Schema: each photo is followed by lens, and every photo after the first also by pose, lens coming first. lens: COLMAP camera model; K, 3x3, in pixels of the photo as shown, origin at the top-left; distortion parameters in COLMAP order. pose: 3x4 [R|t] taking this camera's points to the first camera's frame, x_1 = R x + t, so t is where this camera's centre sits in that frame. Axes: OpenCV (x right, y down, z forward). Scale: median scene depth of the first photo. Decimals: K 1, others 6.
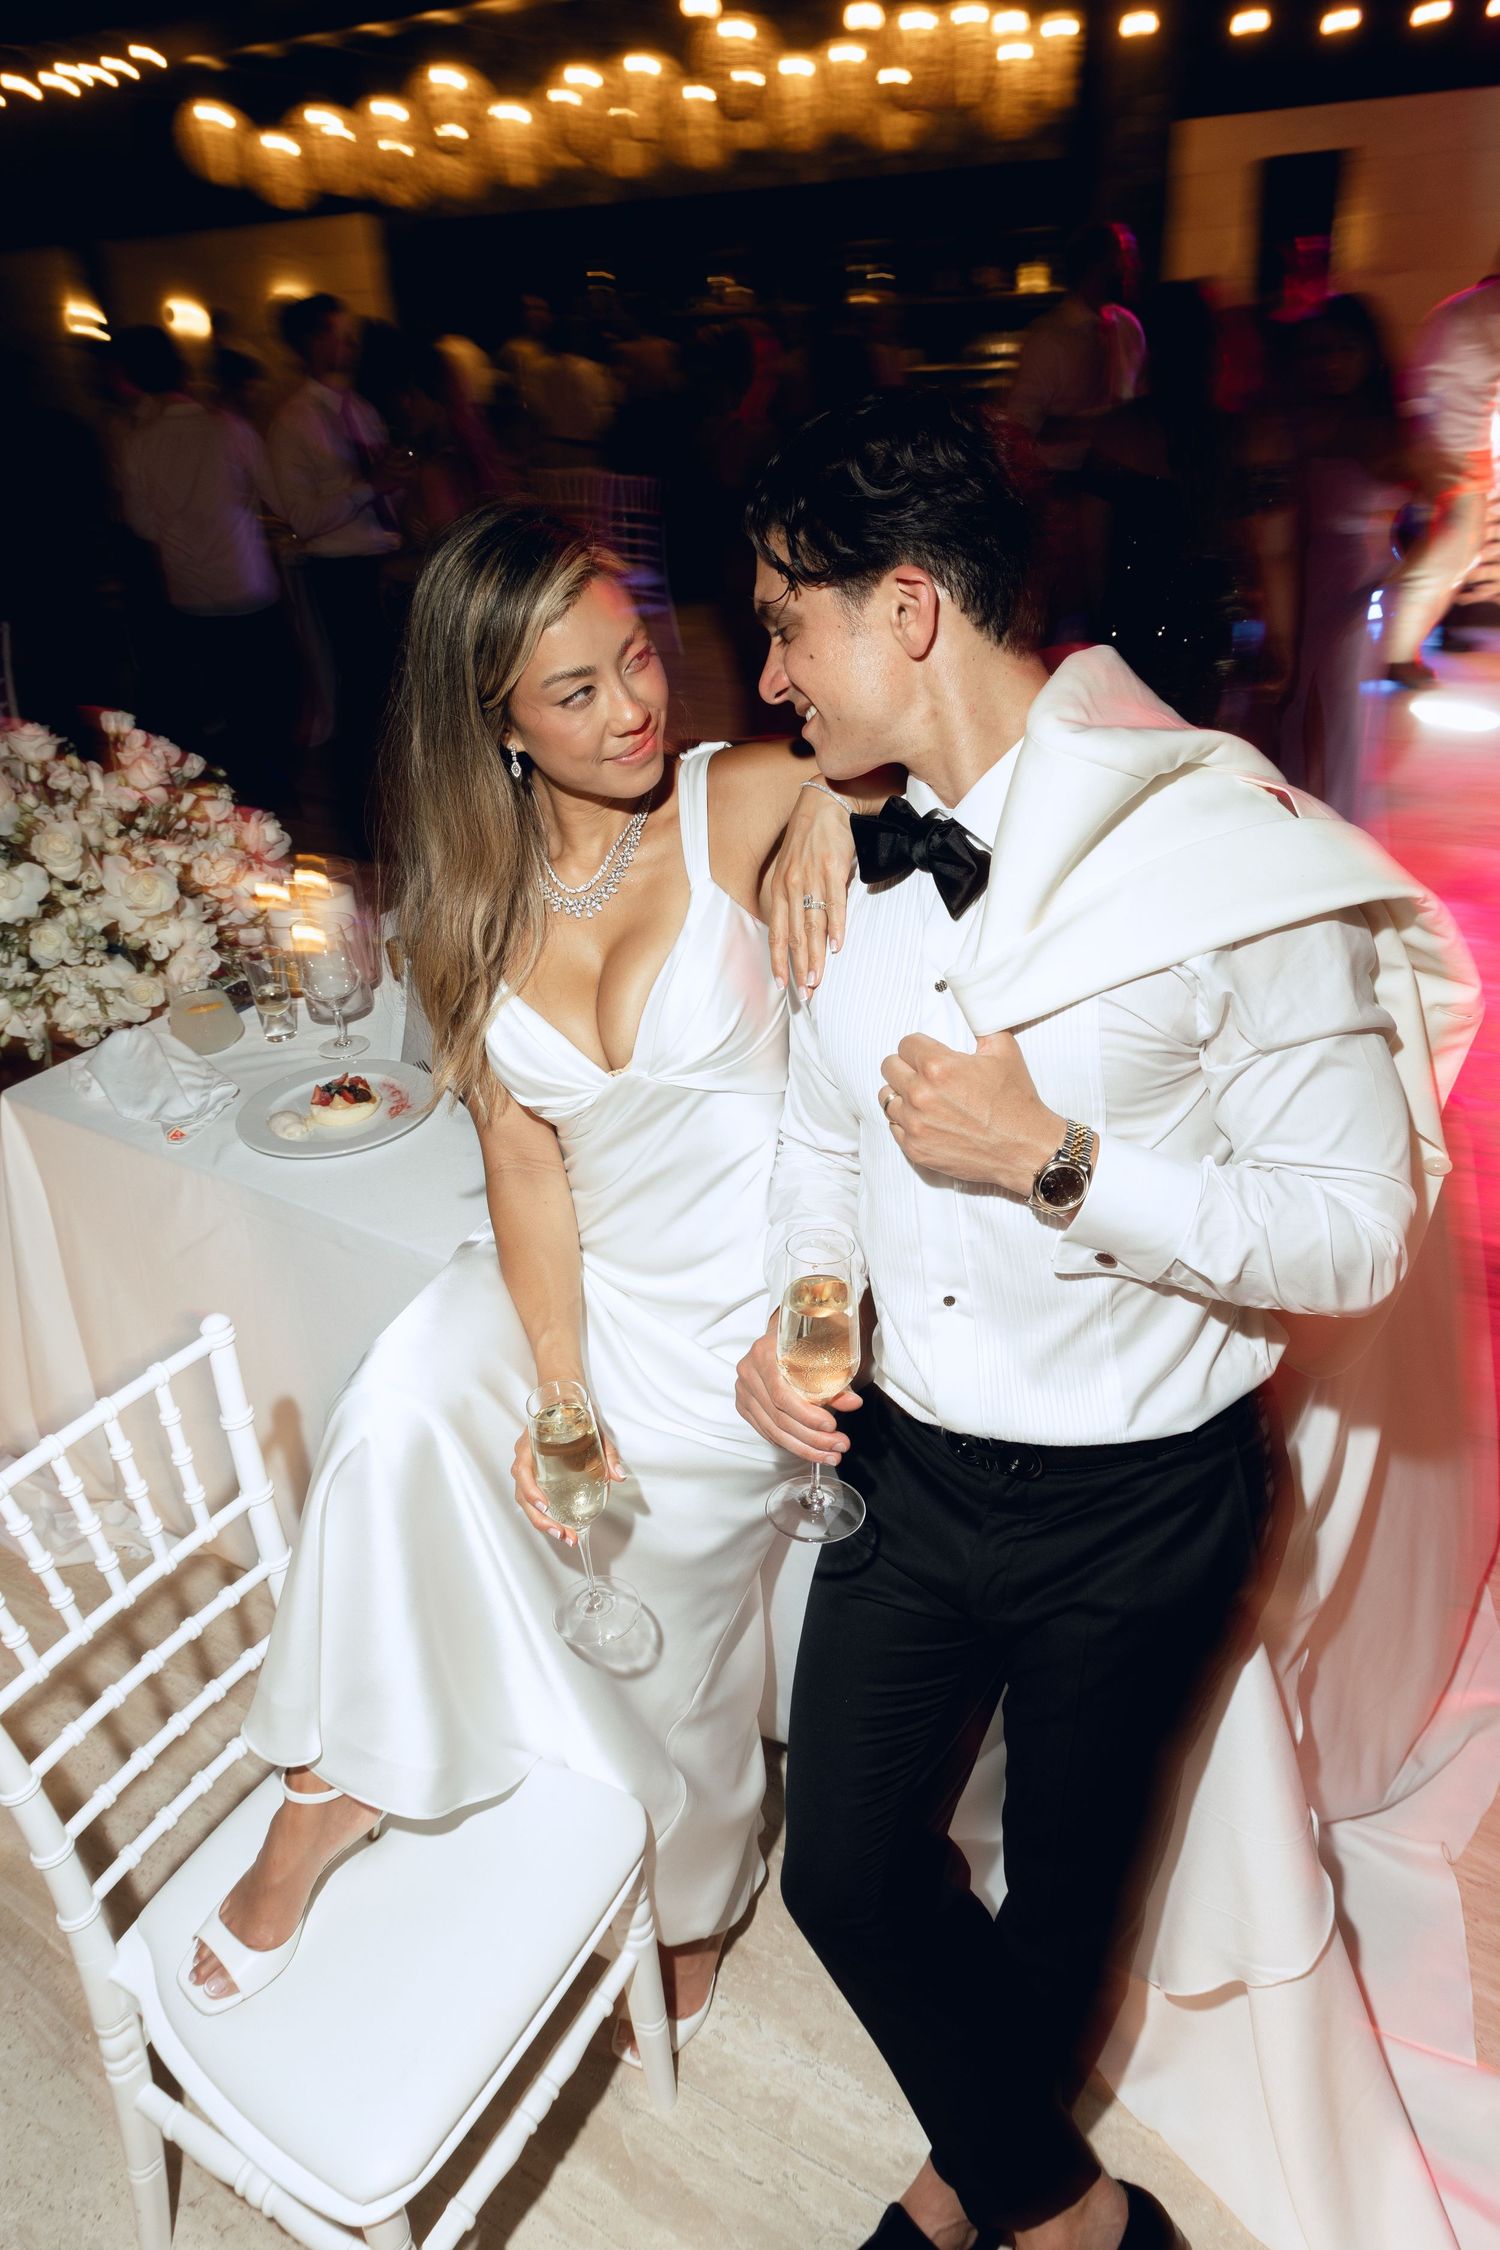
lens RADIAL K [[1518.7, 0, 749.9], [0, 1518.7, 1132.4], [0, 0, 1]] dist [-0.007690, 0.003952]
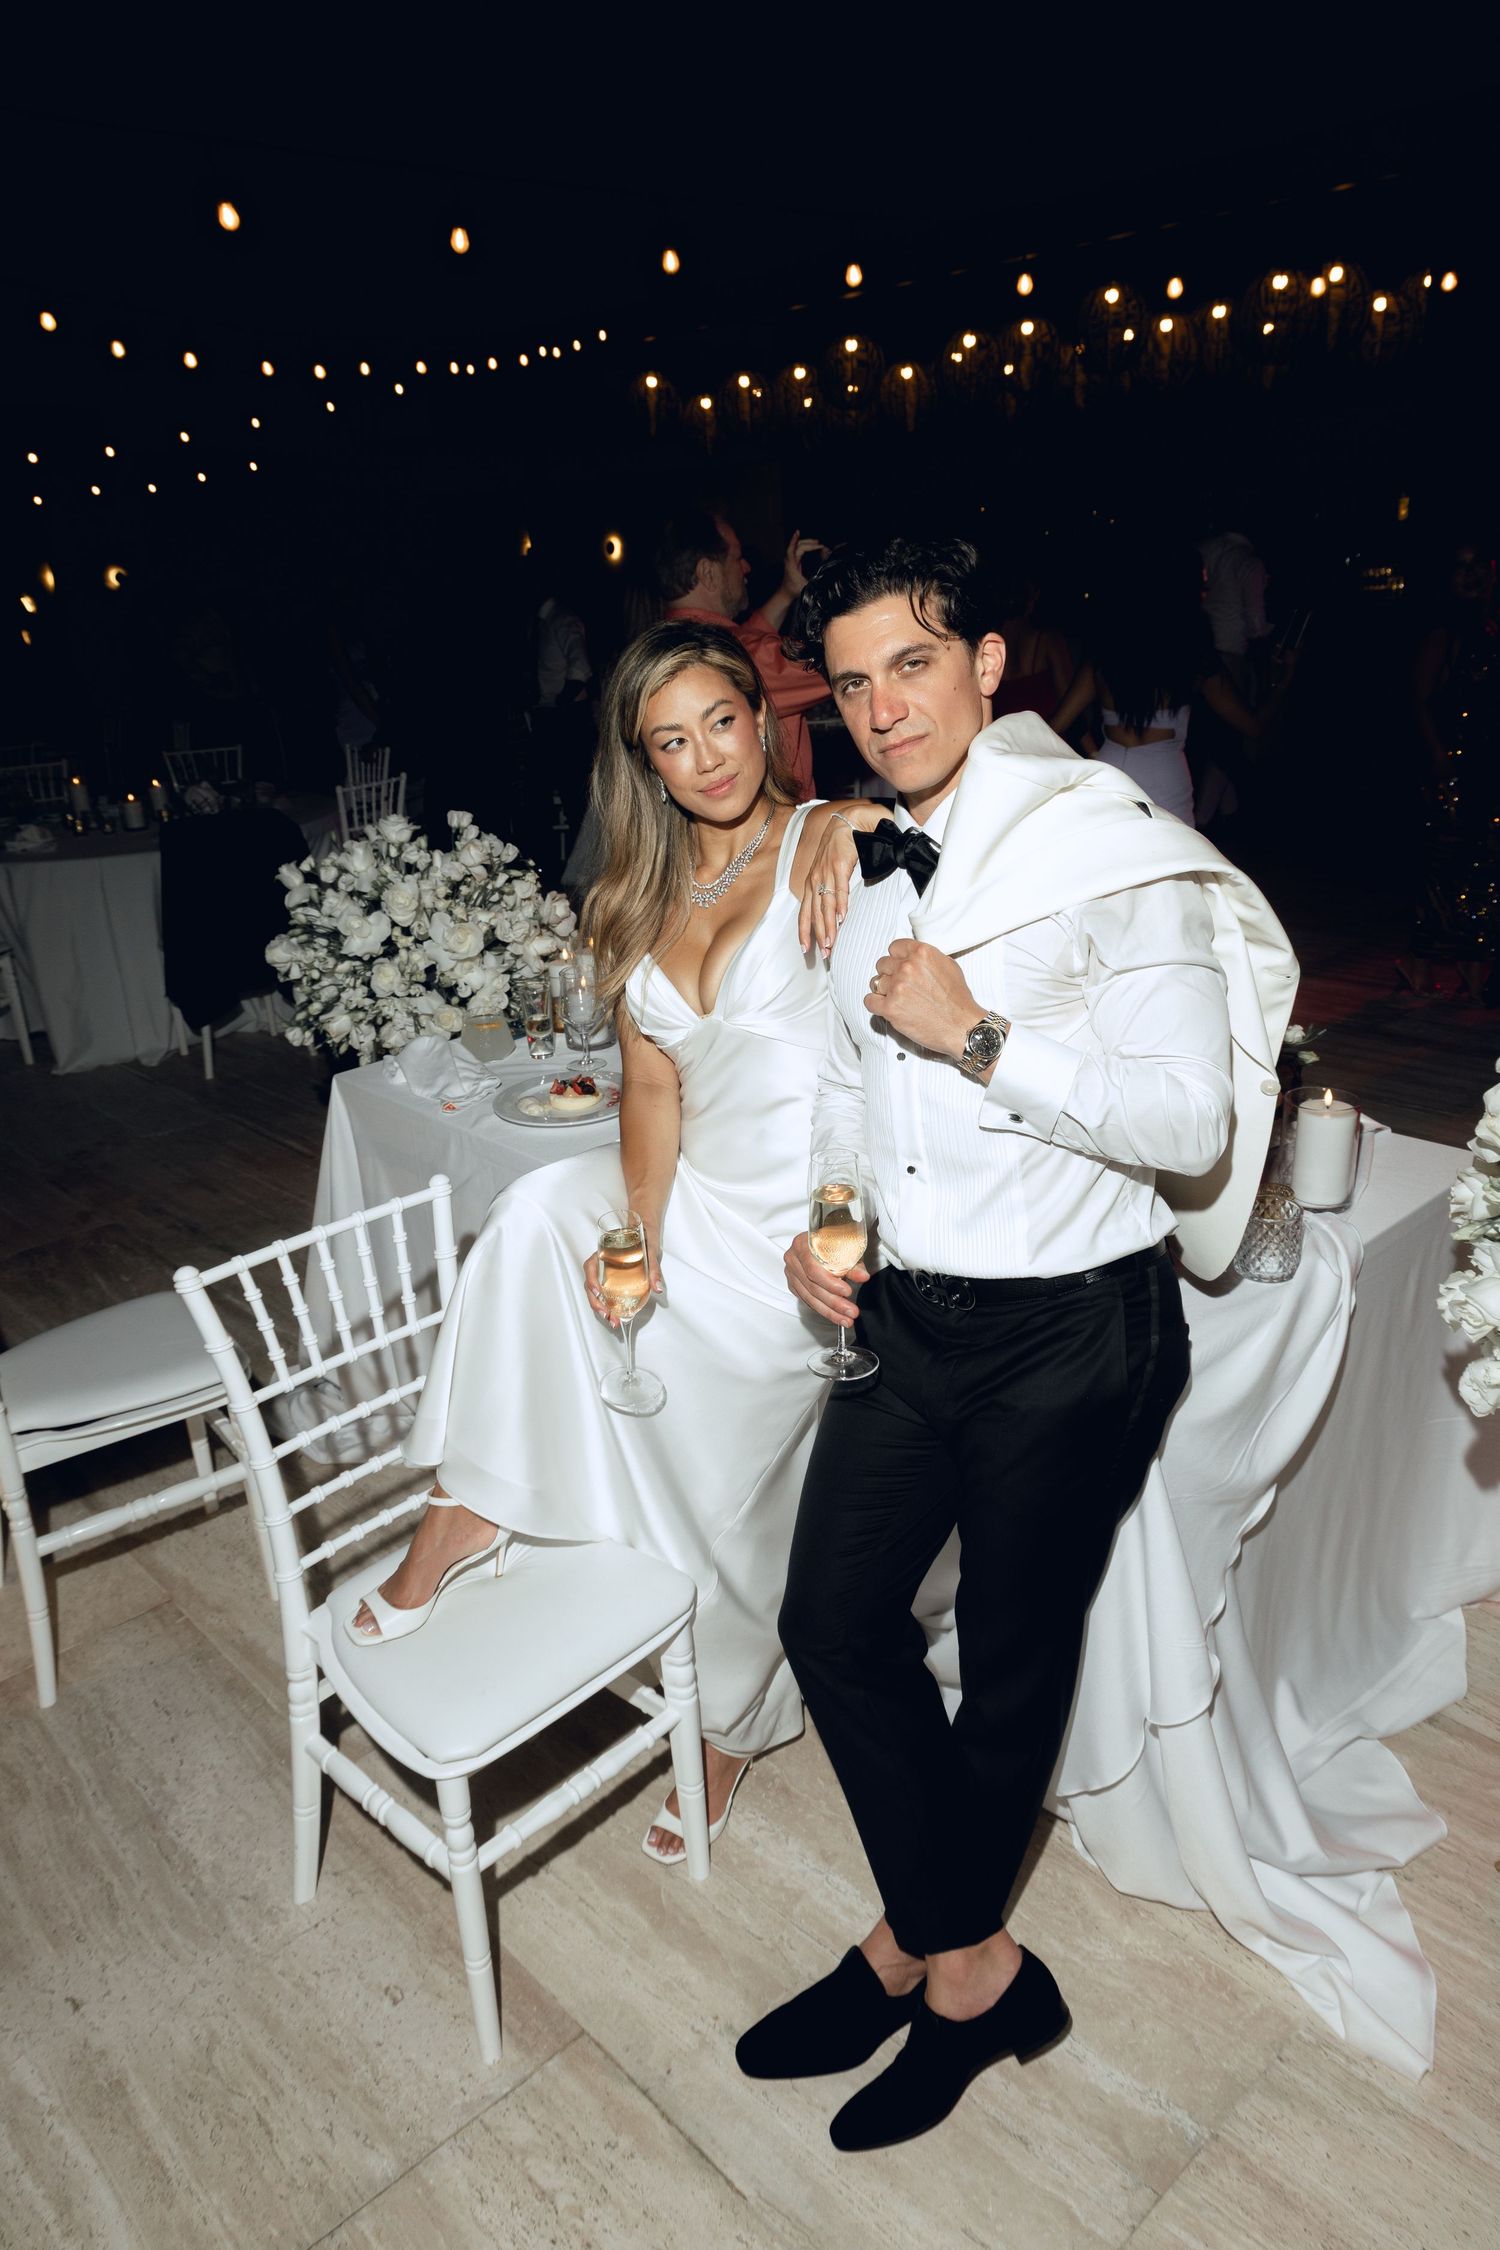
lens RADIAL K [[1518.7, 0, 747.7], [0, 1518.7, 1122.7], [0, 0, 1]] dist [-0.007690, 0.003952]
pose [[0.973541, 0.086818, -0.211379, 0.133092], [-0.113732, 0.986398, -0.118677, 0.124219], [0.198200, 0.139577, 0.970173, -0.193748]]
